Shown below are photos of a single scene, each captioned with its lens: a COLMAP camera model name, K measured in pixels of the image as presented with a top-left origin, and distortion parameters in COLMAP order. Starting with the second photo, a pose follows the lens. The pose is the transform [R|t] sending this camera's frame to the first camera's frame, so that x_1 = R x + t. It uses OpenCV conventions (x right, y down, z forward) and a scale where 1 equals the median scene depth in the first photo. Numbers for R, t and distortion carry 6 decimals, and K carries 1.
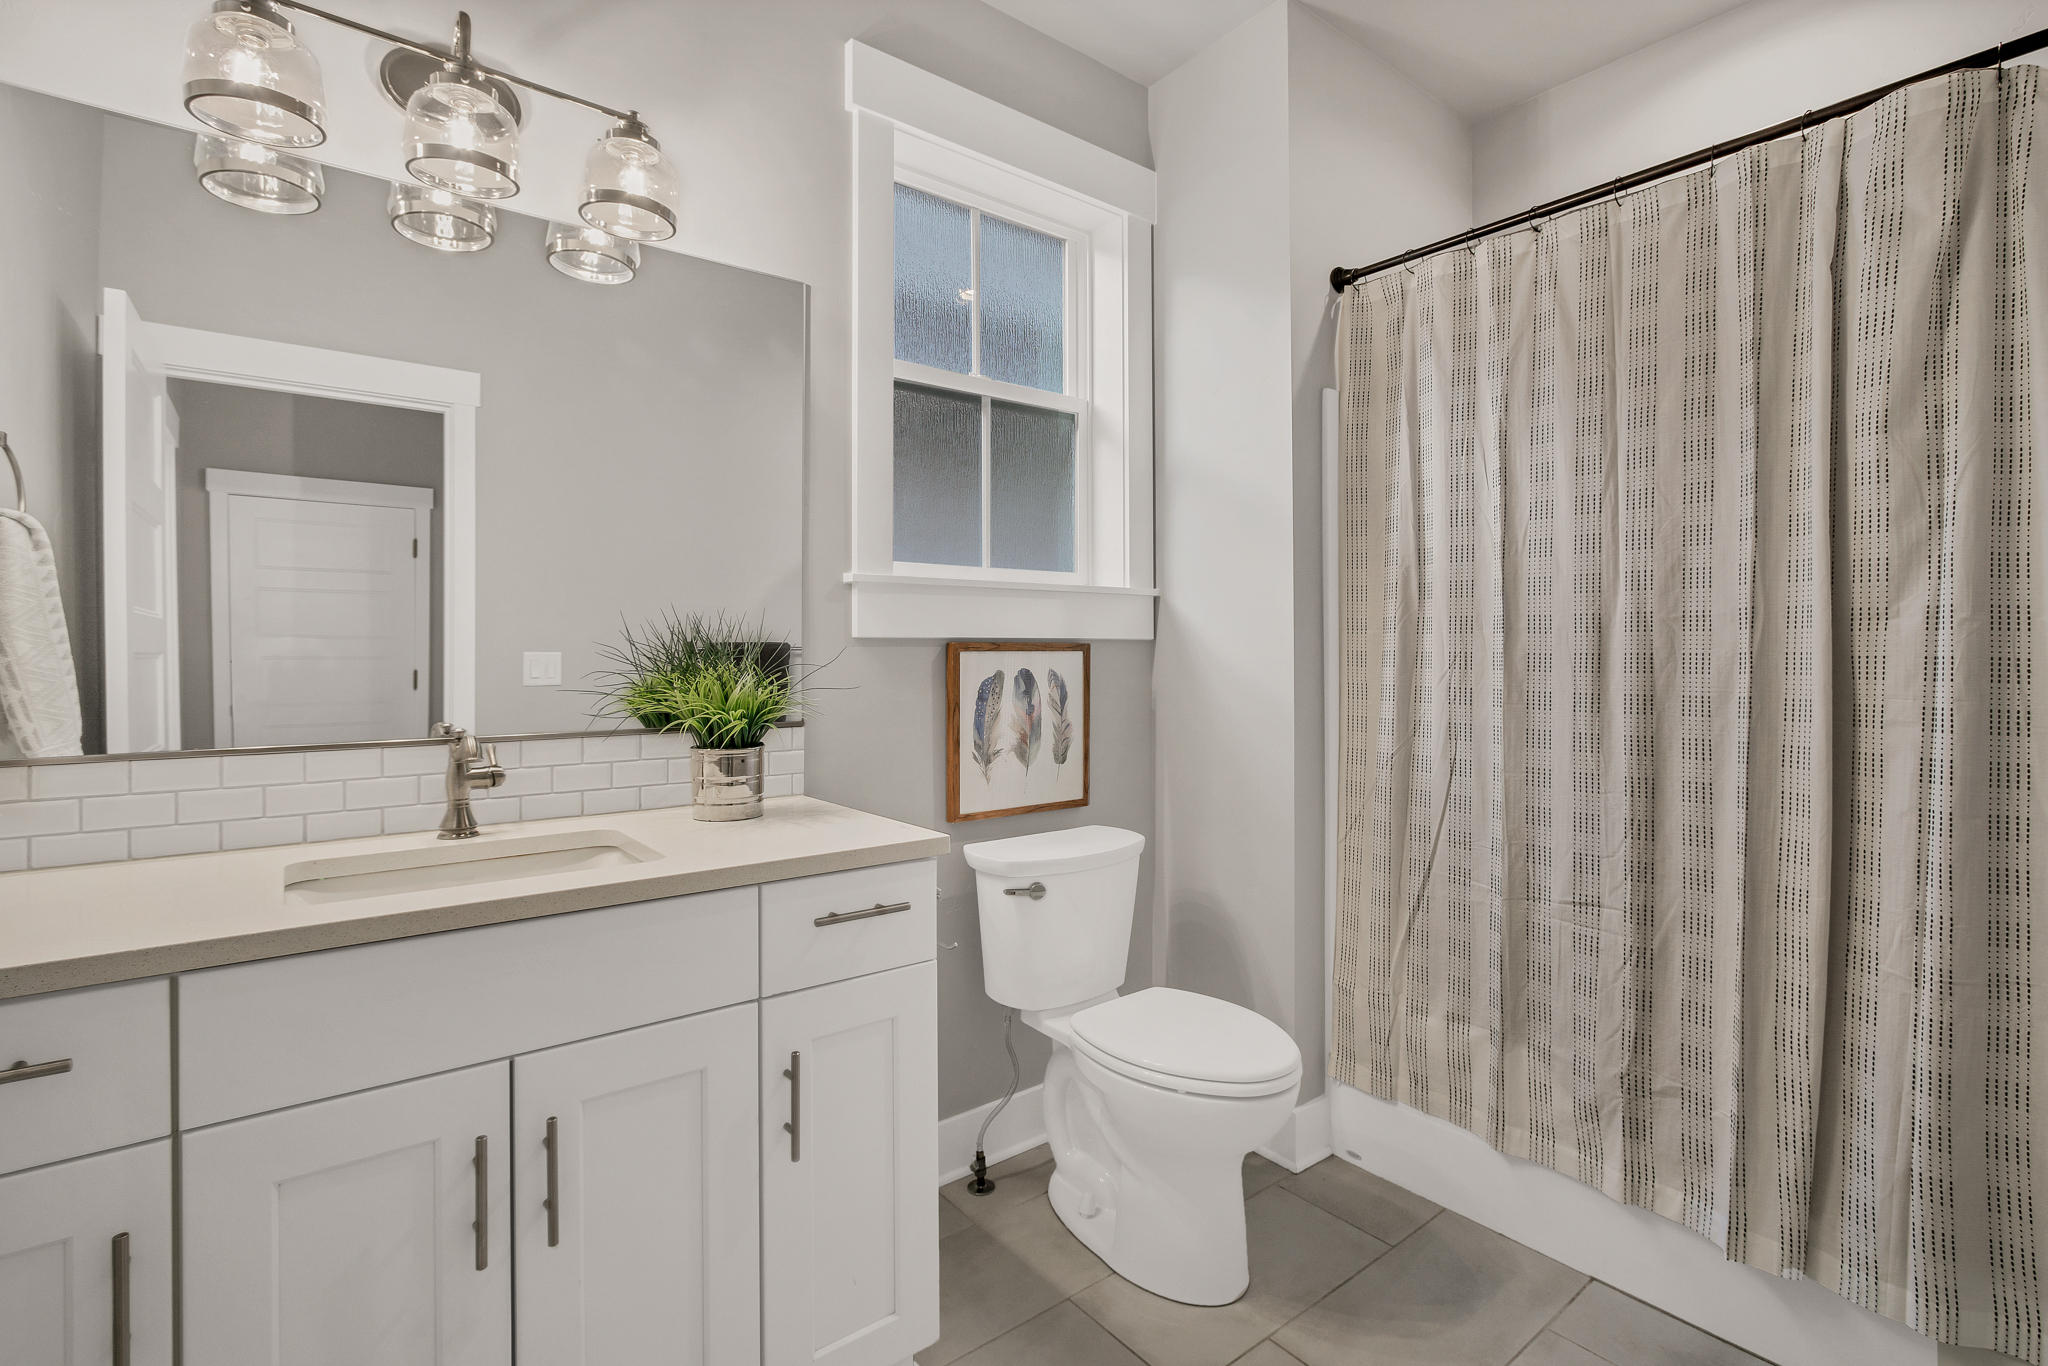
lens RADIAL K [[943.6, 0, 1018.0], [0, 943.6, 675.1], [0, 0, 1]] dist [-0.028419, 0.005905]
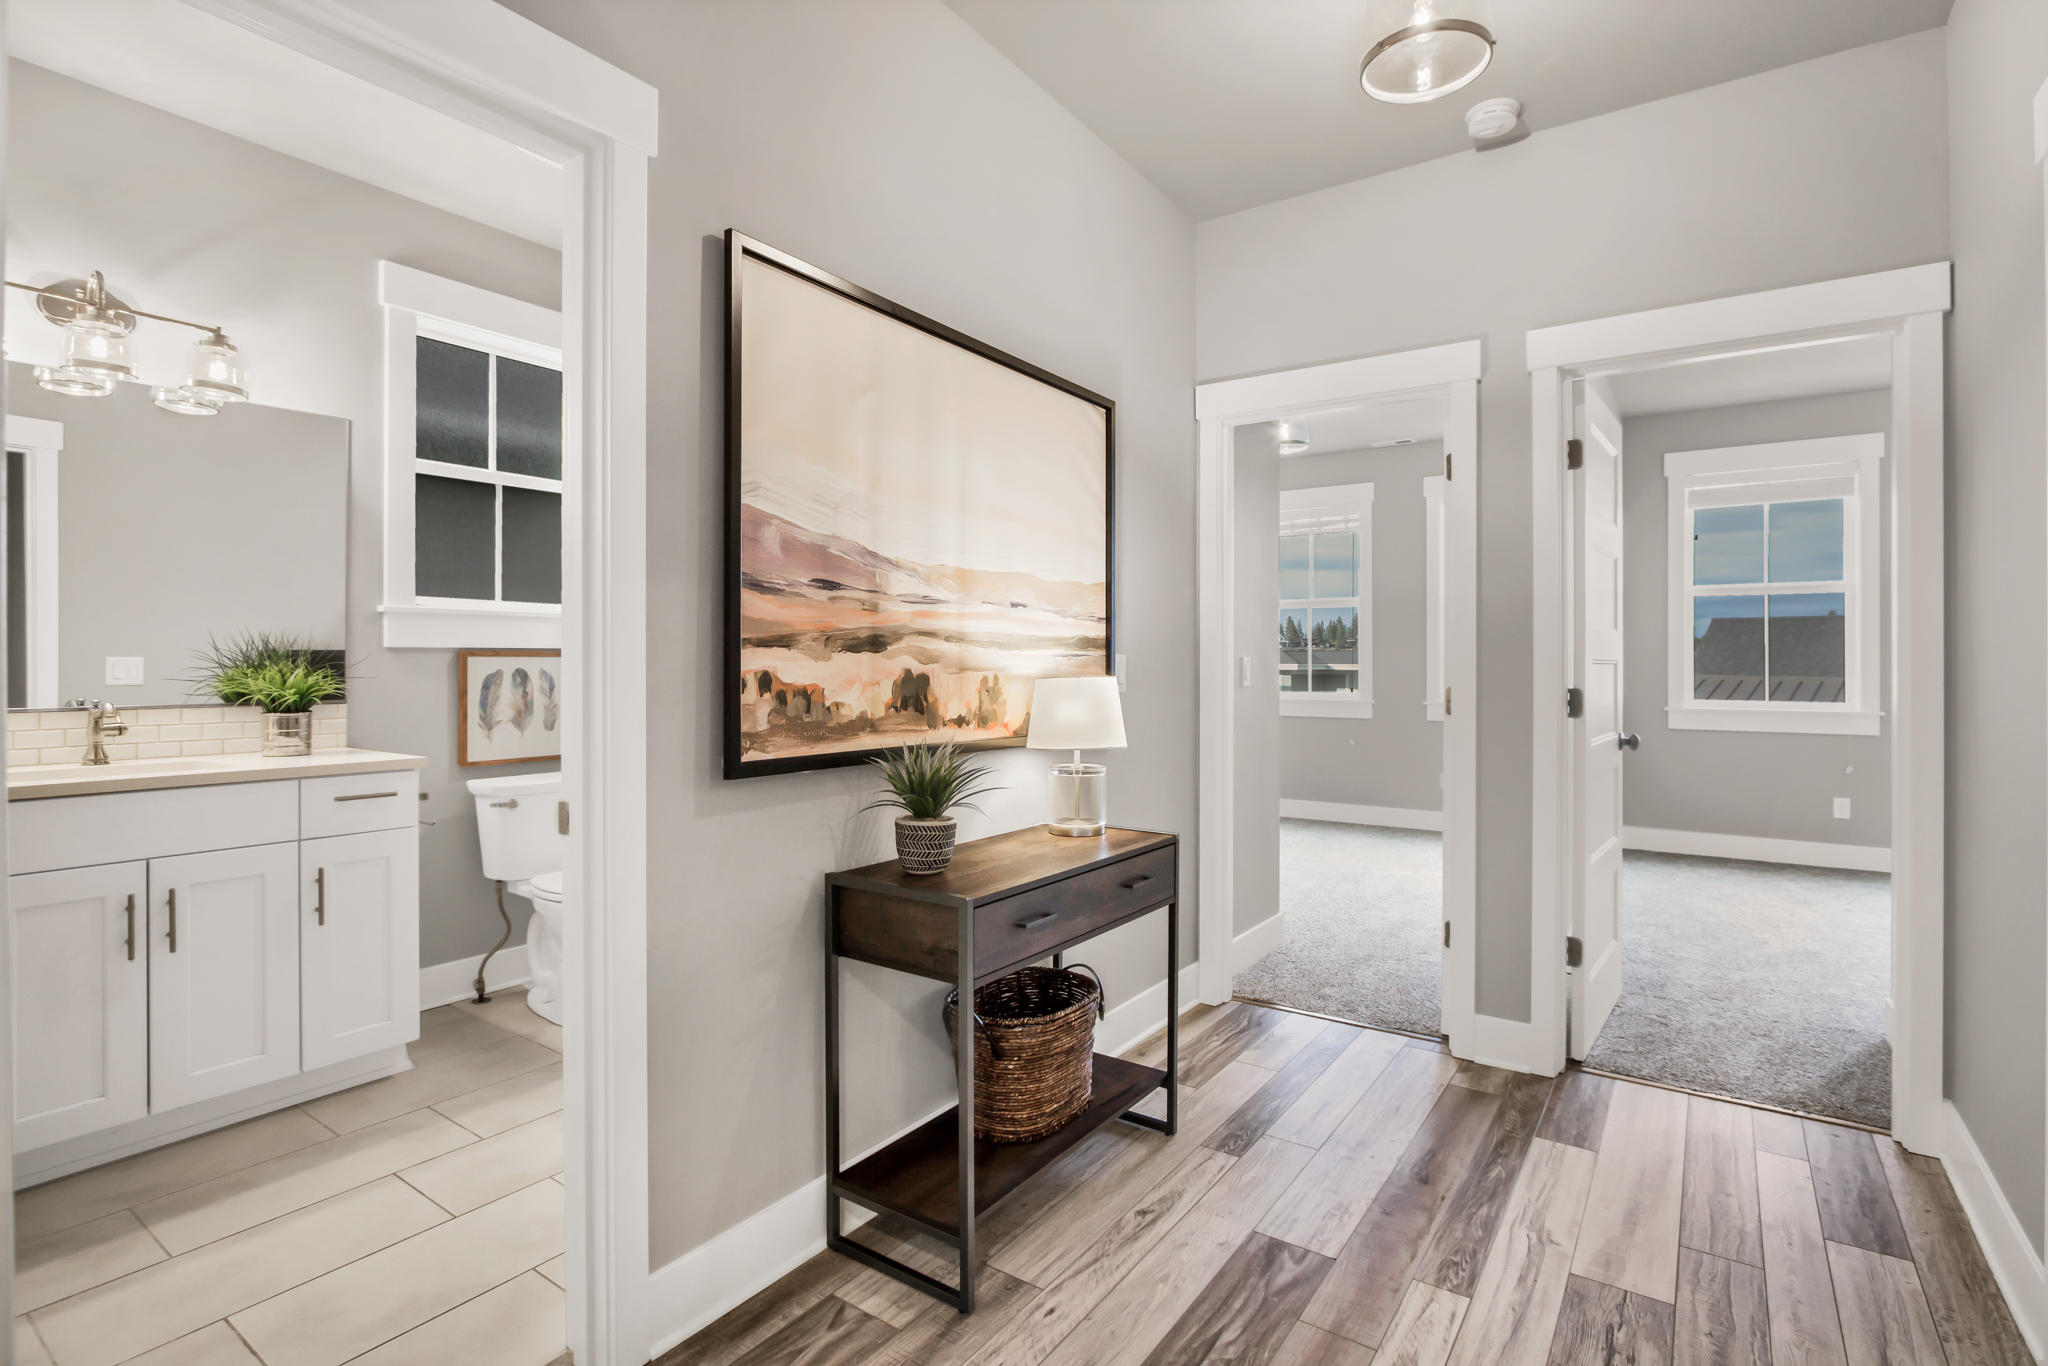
lens RADIAL K [[997.8, 0, 1024.0], [0, 997.8, 683.0], [0, 0, 1]] dist [-0.000321, -0.010238]
pose [[0.954876, -0.001350, 0.297000, 0.398567], [0.002414, 0.999992, -0.003216, 0.031559], [-0.296994, 0.003788, 0.954872, -1.023412]]
